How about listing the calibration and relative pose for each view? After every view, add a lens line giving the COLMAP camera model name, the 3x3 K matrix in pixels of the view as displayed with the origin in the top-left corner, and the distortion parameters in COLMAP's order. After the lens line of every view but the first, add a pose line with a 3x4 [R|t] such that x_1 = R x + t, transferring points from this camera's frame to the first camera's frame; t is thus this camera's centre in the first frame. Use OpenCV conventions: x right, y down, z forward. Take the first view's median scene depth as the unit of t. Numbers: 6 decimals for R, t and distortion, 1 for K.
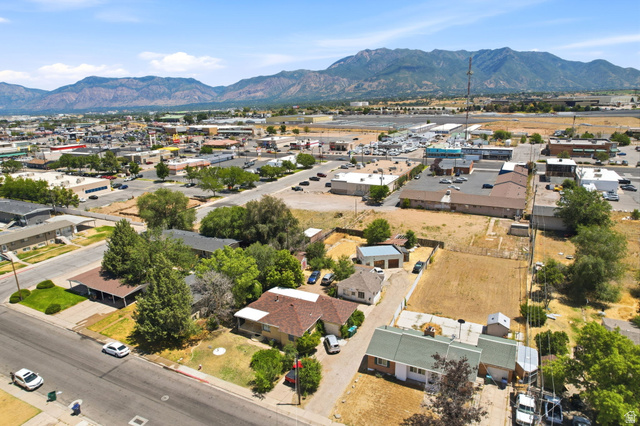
lens RADIAL K [[407.4, 0, 320.0], [0, 407.4, 213.0], [0, 0, 1]] dist [-0.068513, 0.057883]
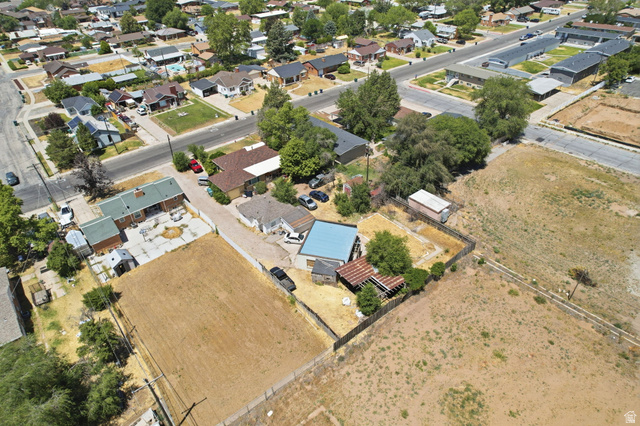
lens RADIAL K [[407.4, 0, 320.0], [0, 407.4, 213.0], [0, 0, 1]] dist [-0.068513, 0.057883]
pose [[-0.390540, 0.565646, -0.726308, 0.405956], [-0.210592, 0.713148, 0.668633, -0.259523], [0.896175, 0.414083, -0.159392, 0.695408]]
